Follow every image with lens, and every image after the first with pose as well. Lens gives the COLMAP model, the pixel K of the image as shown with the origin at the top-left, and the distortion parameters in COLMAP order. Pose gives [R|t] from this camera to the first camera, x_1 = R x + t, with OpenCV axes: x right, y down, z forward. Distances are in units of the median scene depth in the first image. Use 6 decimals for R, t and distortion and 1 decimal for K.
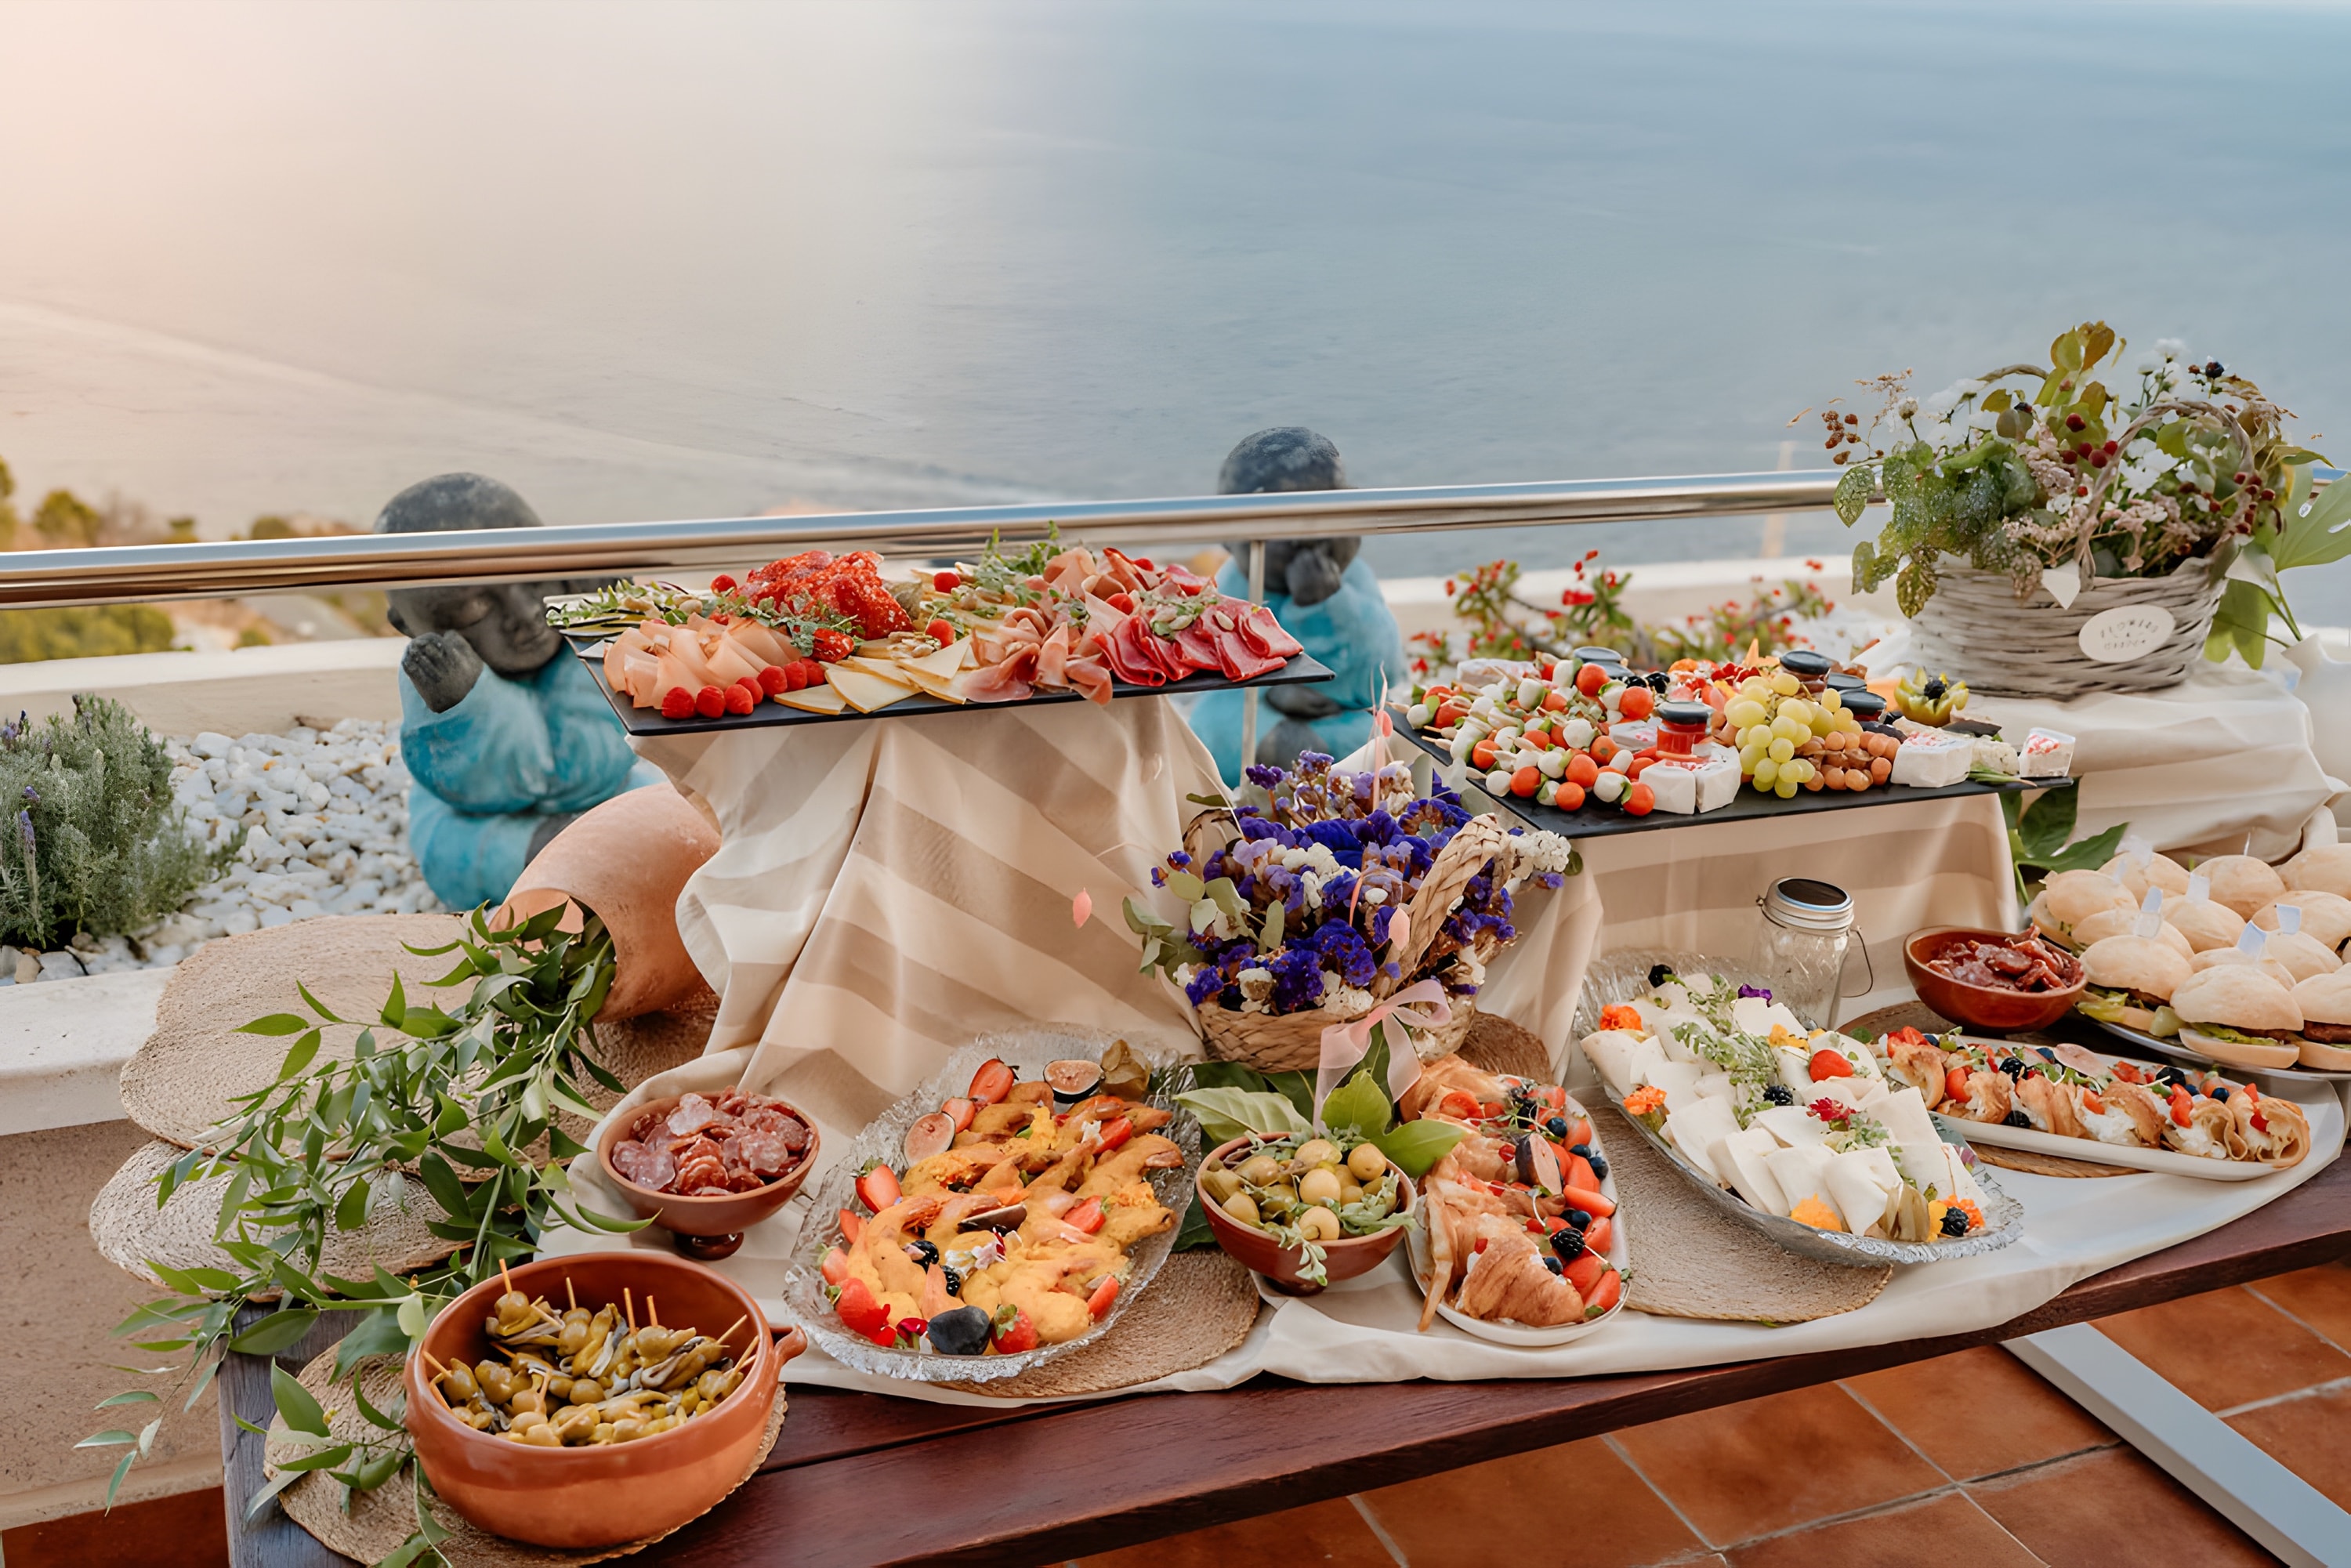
lens RADIAL K [[2377.2, 0, 1175.5], [0, 2377.2, 784.0], [0, 0, 1]] dist [0.008998, -0.000020]
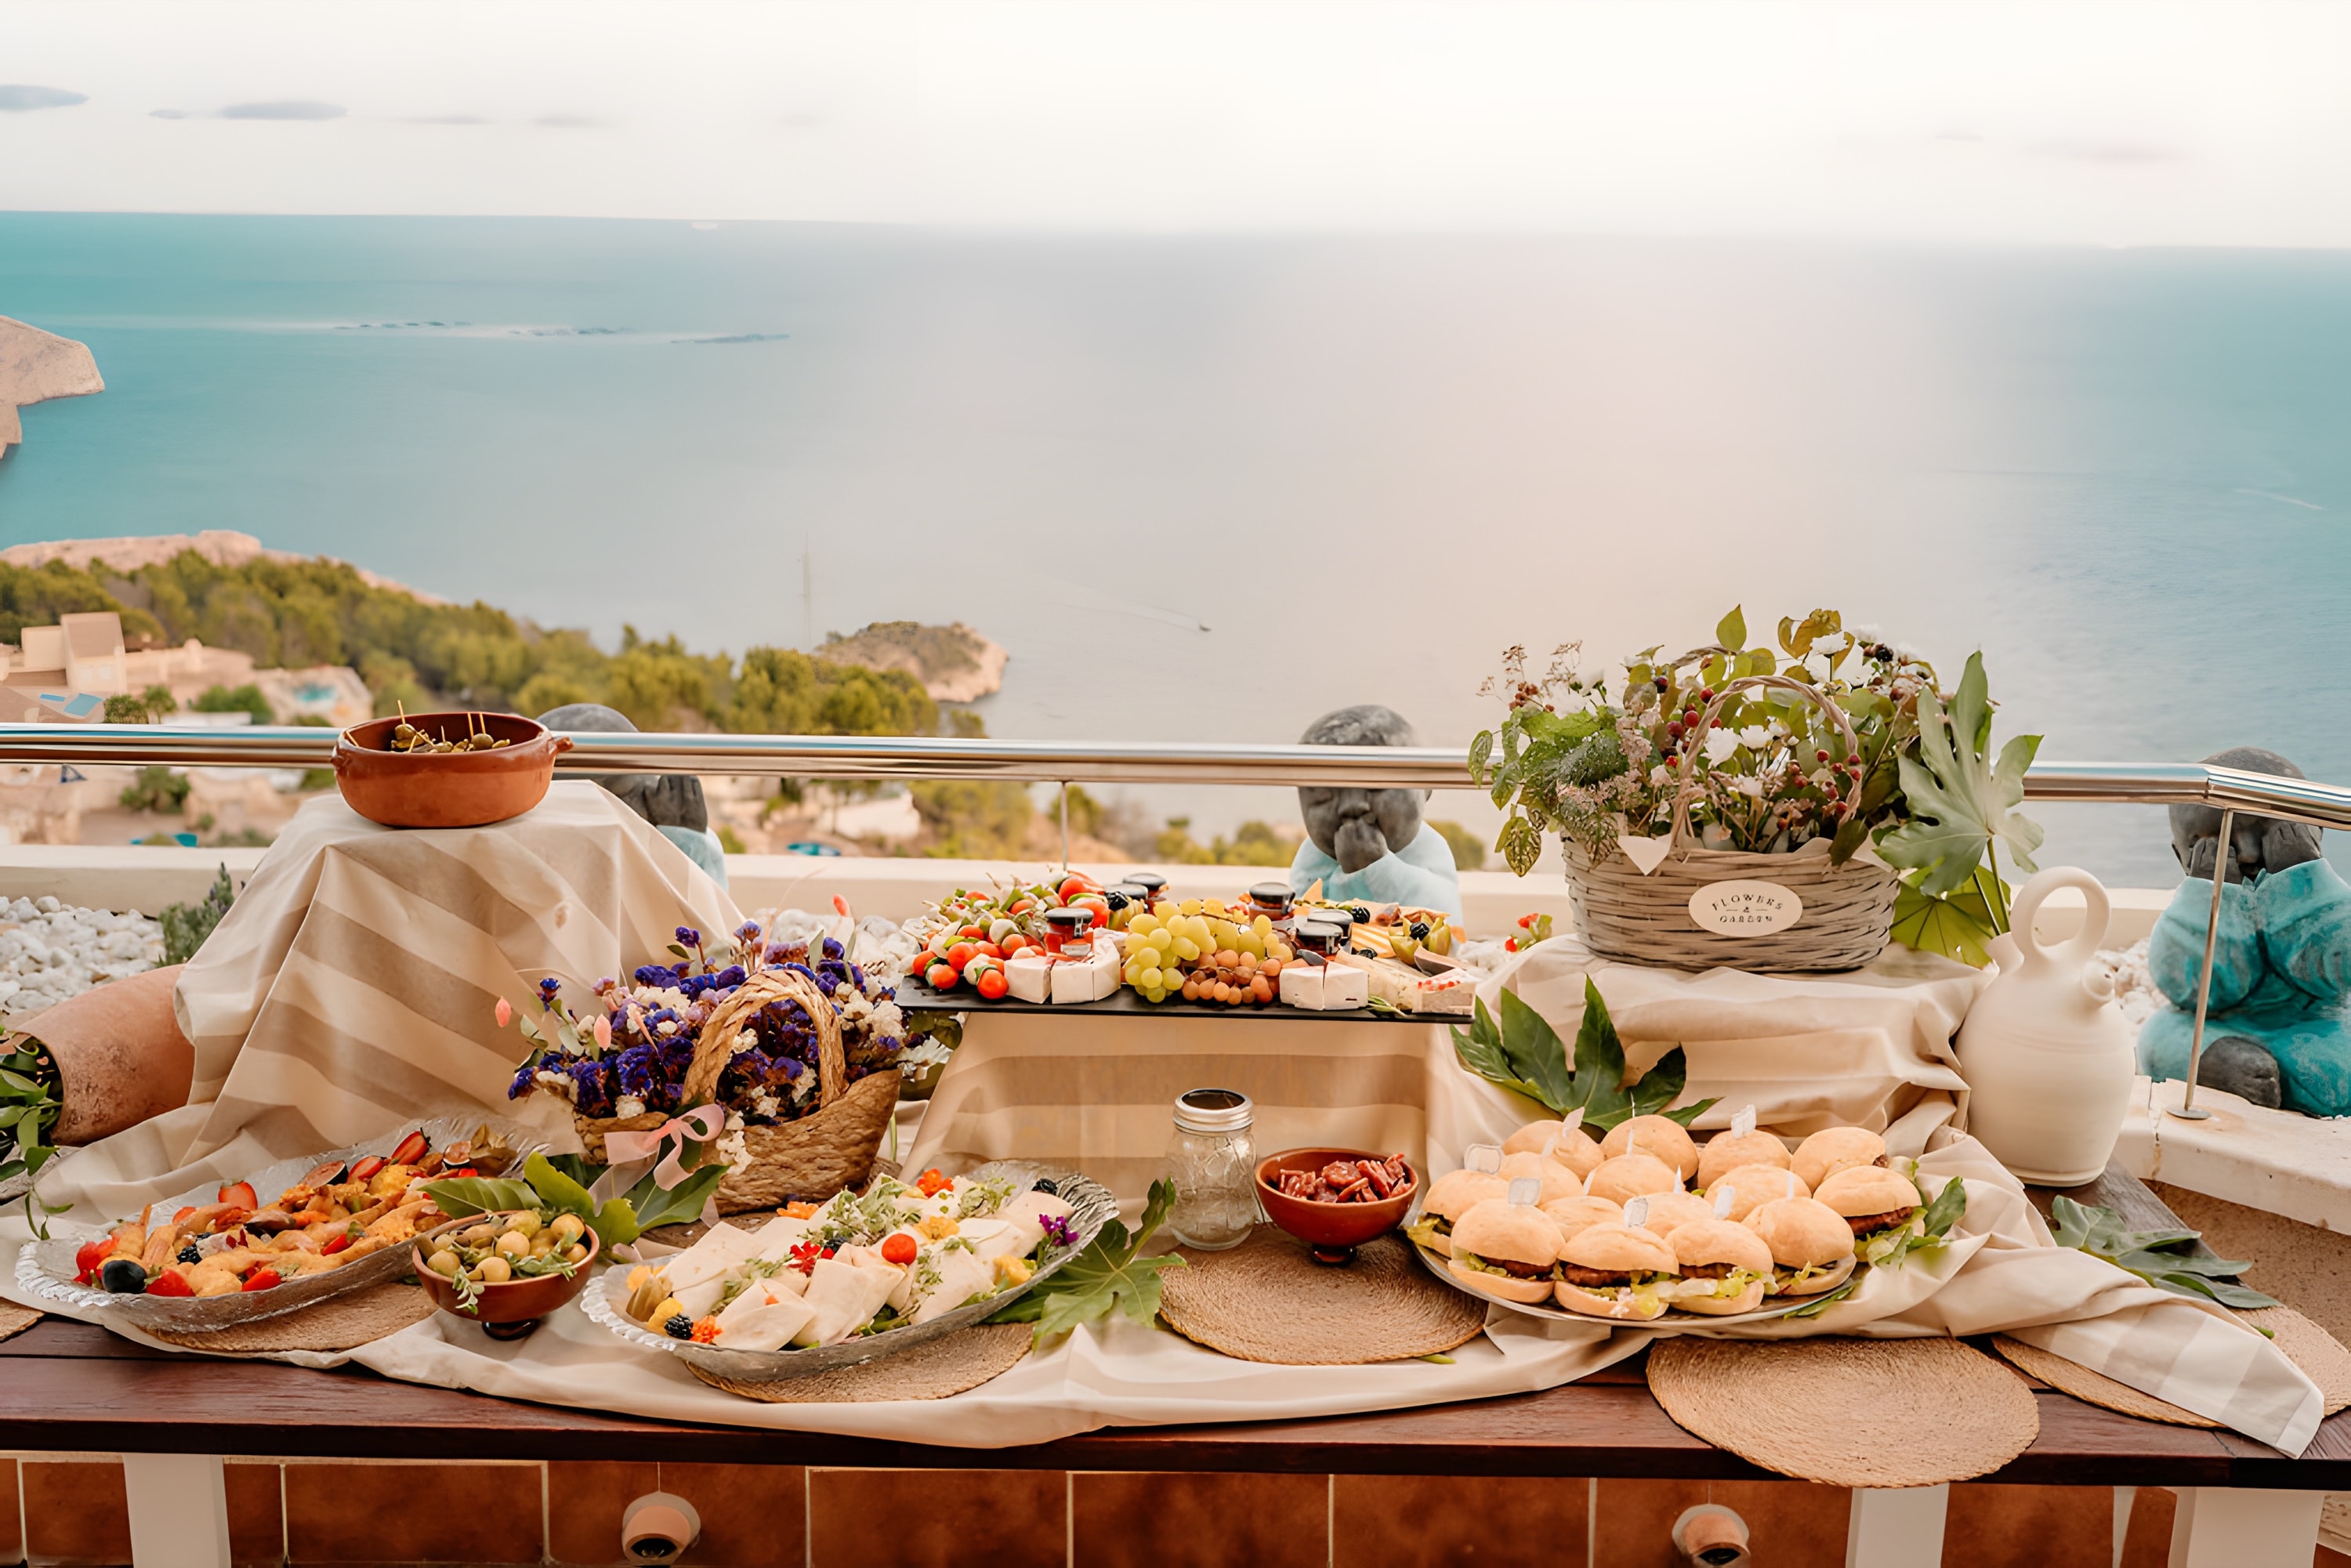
lens RADIAL K [[2472.6, 0, 1175.5], [0, 2472.6, 784.0], [0, 0, 1]] dist [0.016773, 0.007474]
pose [[0.911565, 0.051766, -0.407885, 0.723319], [-0.108555, 0.987143, -0.117324, 0.039417], [0.396567, 0.151226, 0.905464, -0.047968]]
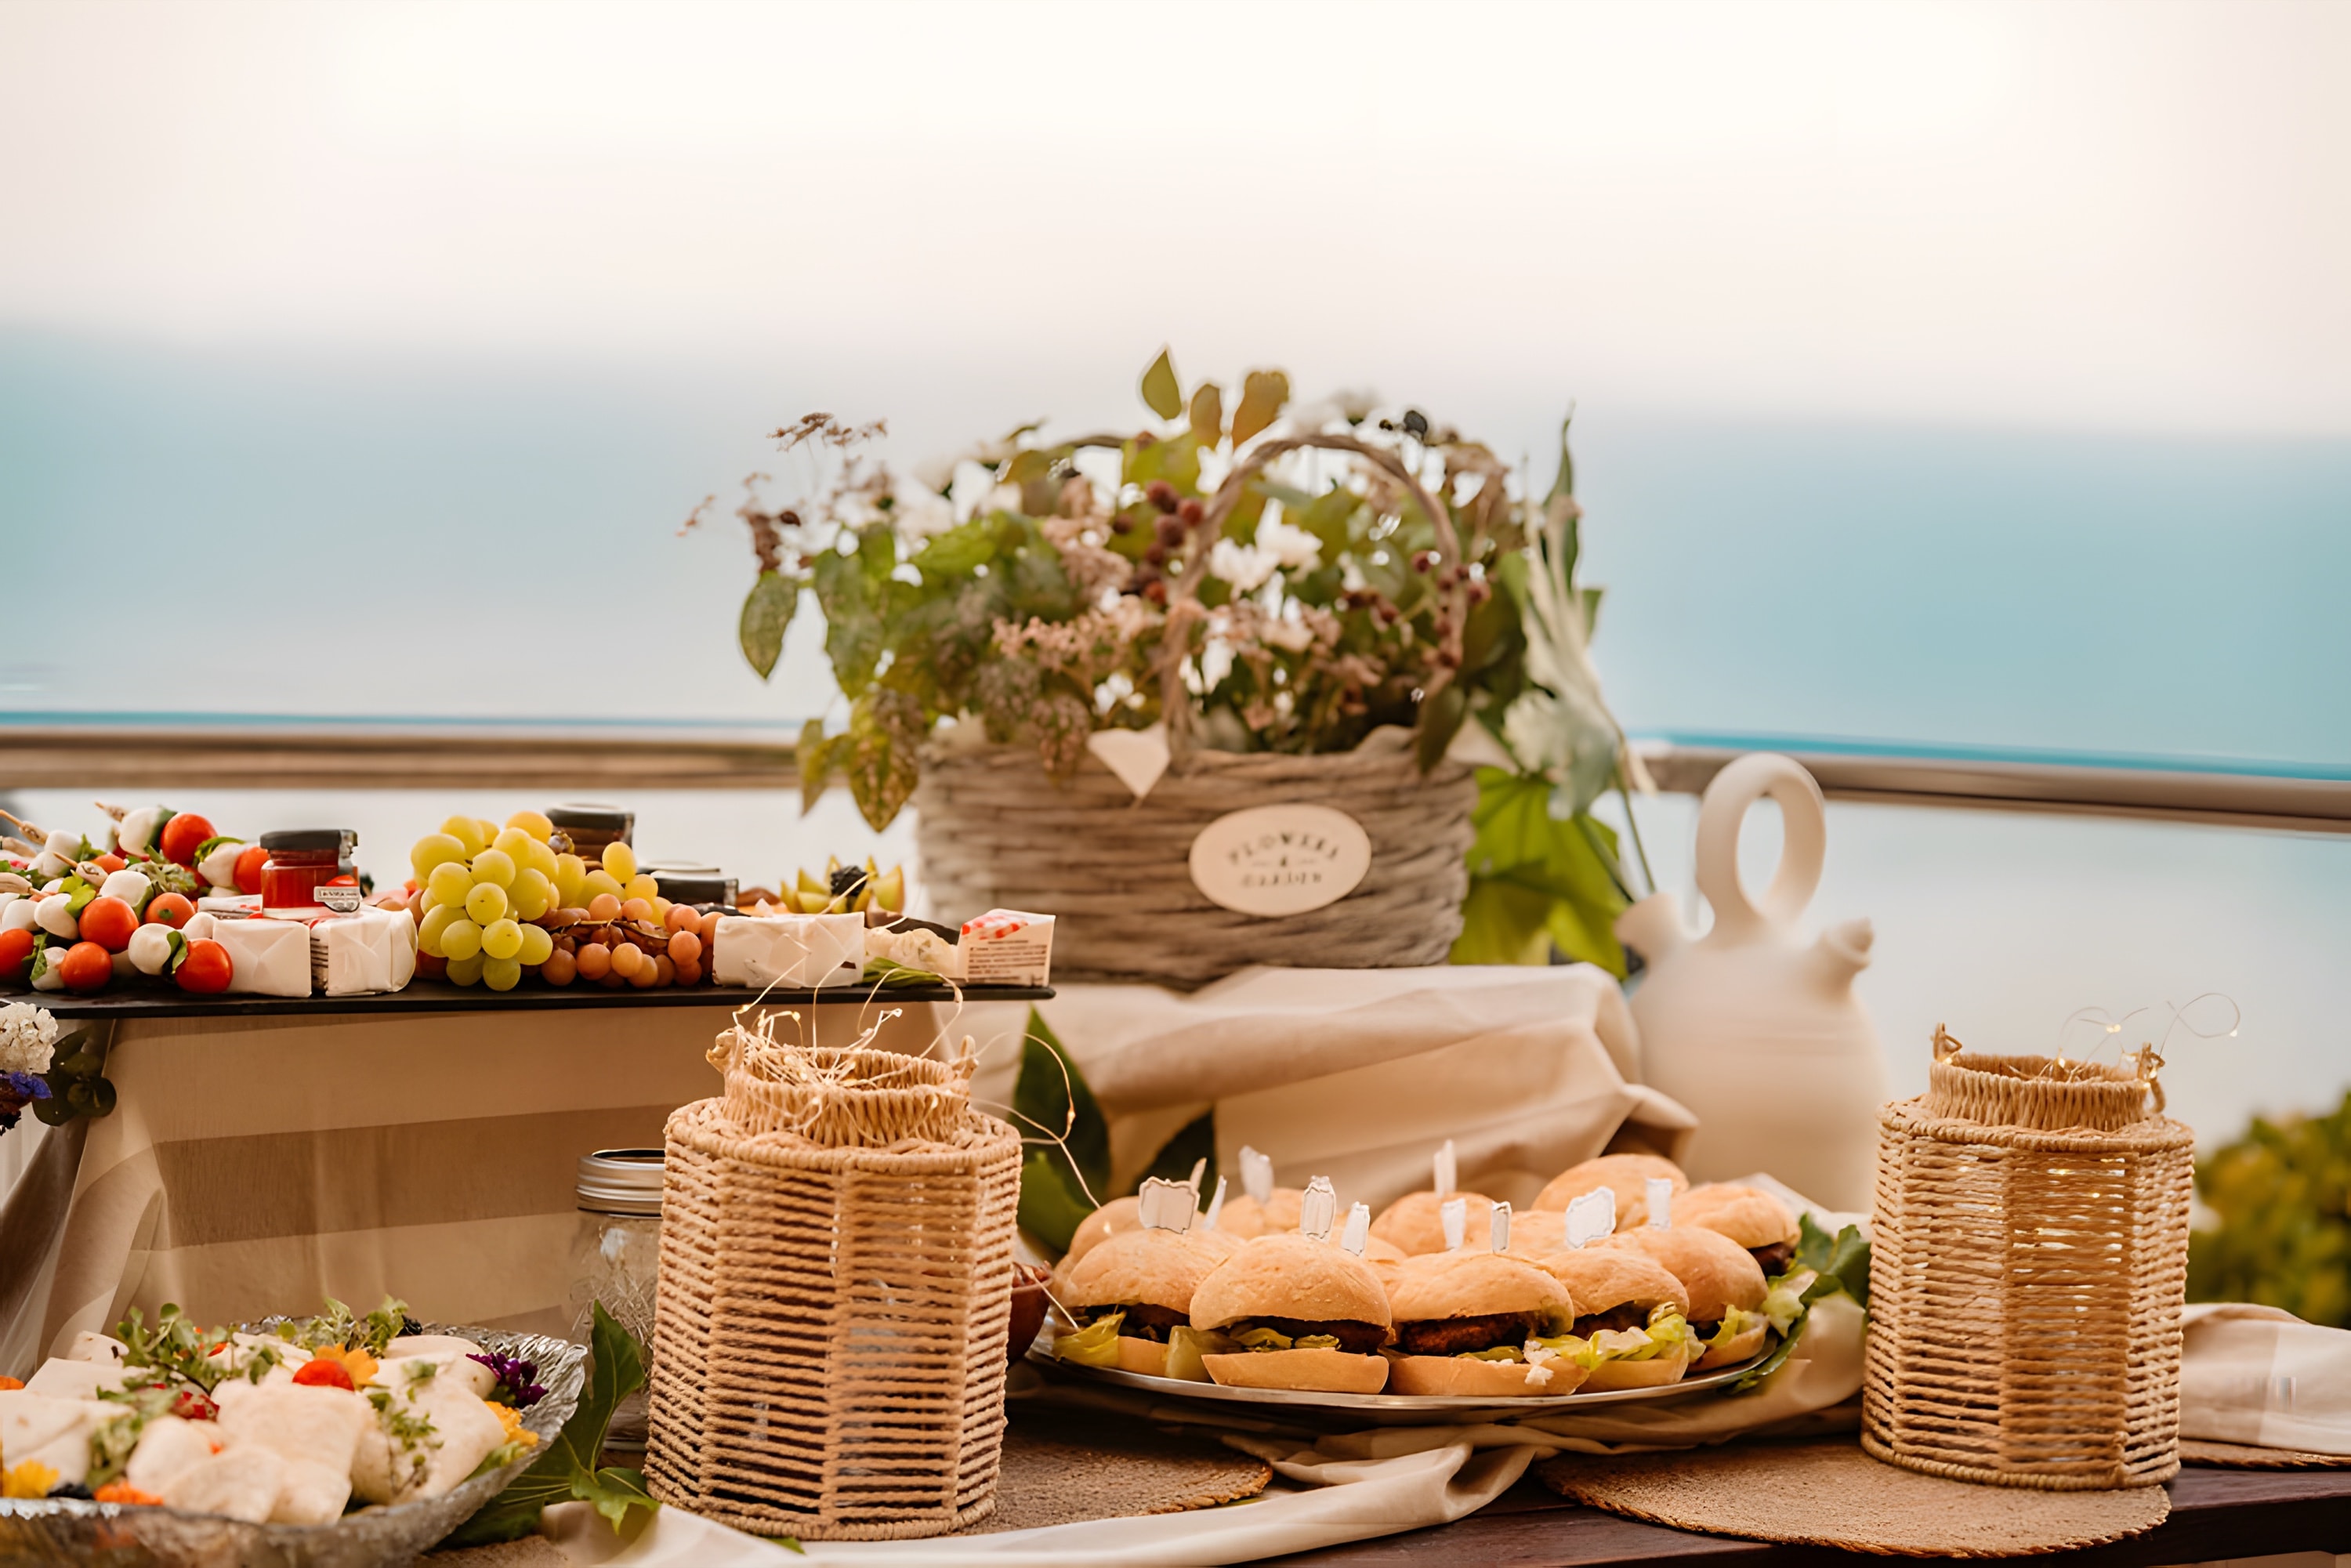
lens RADIAL K [[5726.2, 0, 1175.5], [0, 5726.2, 784.0], [0, 0, 1]] dist [0.124594, 0.335943]
pose [[0.988446, -0.023394, 0.149760, 0.210751], [0.063225, 0.961595, -0.267090, 0.330838], [-0.137761, 0.273472, 0.951964, -0.329296]]
